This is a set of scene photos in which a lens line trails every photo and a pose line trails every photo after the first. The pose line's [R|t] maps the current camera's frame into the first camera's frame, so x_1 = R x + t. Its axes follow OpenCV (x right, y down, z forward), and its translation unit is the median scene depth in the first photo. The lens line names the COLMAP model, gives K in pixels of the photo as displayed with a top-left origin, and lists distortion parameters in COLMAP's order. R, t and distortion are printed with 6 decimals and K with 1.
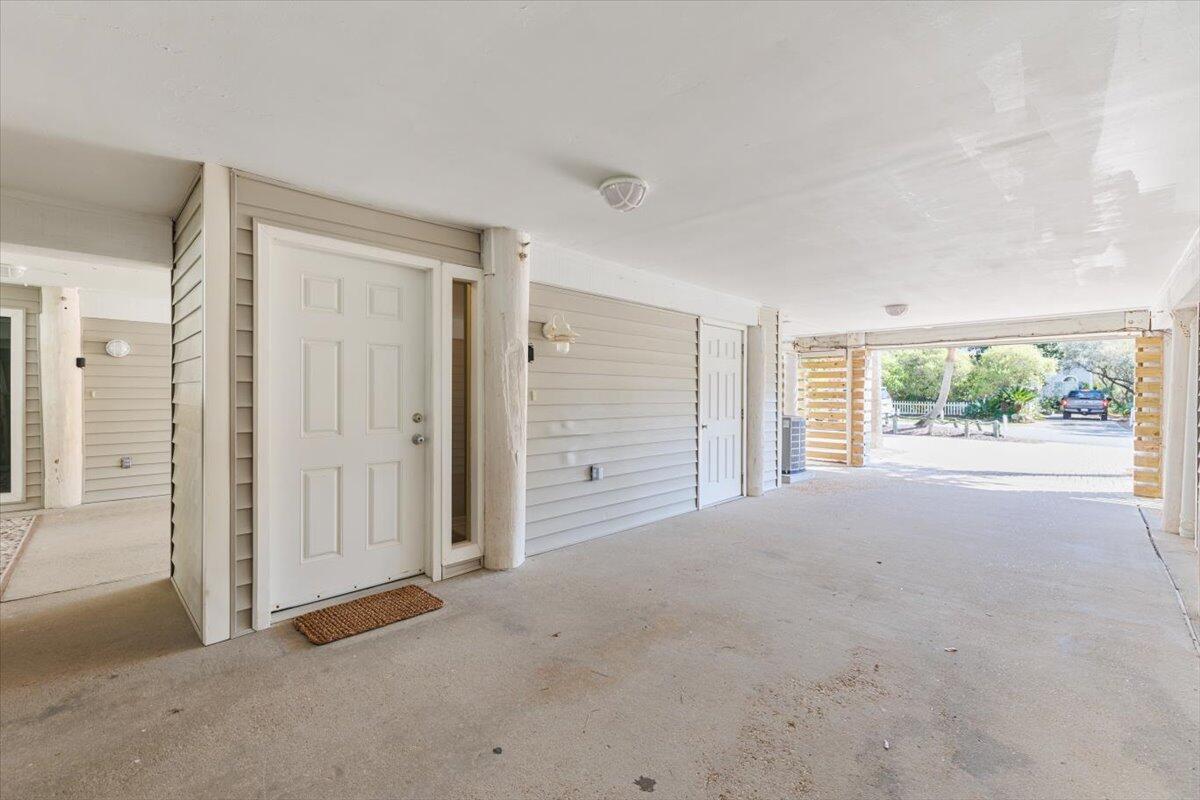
lens RADIAL K [[509.8, 0, 595.0], [0, 509.8, 397.2], [0, 0, 1]] dist [0.001300, -0.000556]
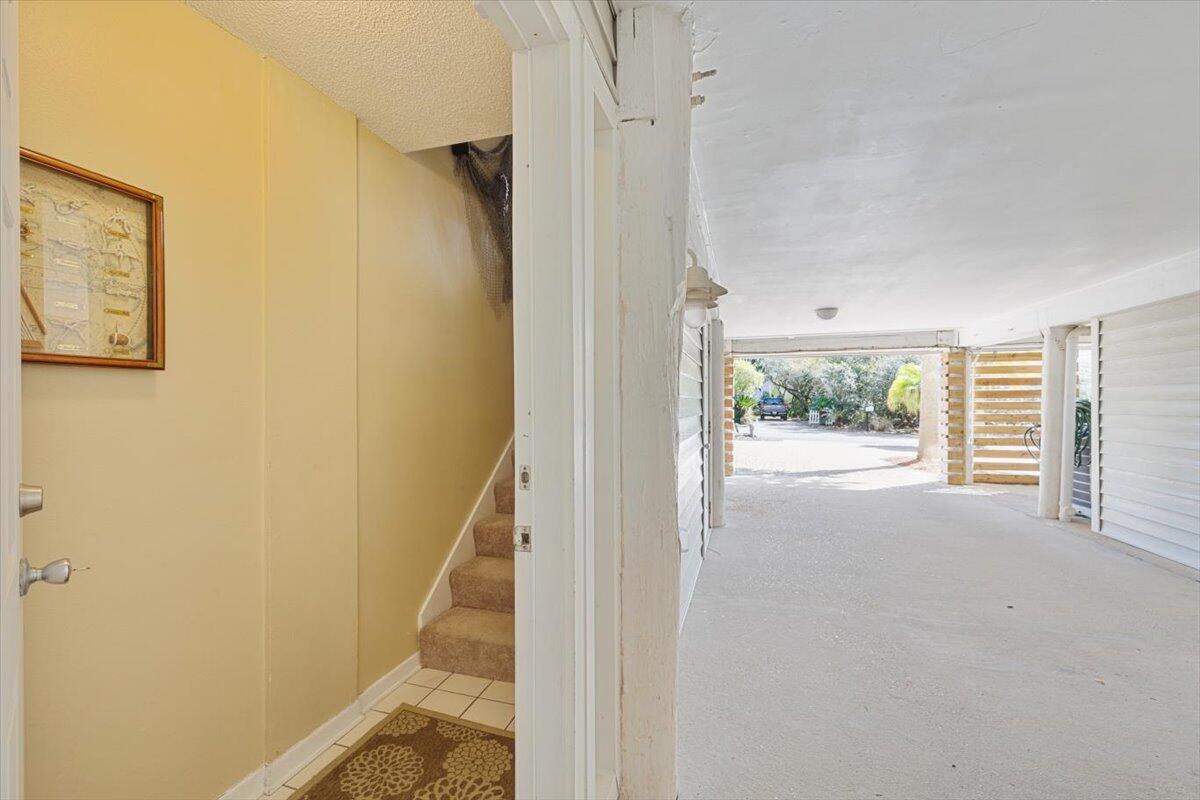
lens RADIAL K [[509.8, 0, 605.6], [0, 509.8, 402.3], [0, 0, 1]] dist [0.001300, -0.000556]
pose [[0.872211, -0.009938, 0.489029, -0.192358], [0.014210, 0.999886, -0.005025, -0.004283], [-0.488923, 0.011332, 0.872253, 0.285622]]
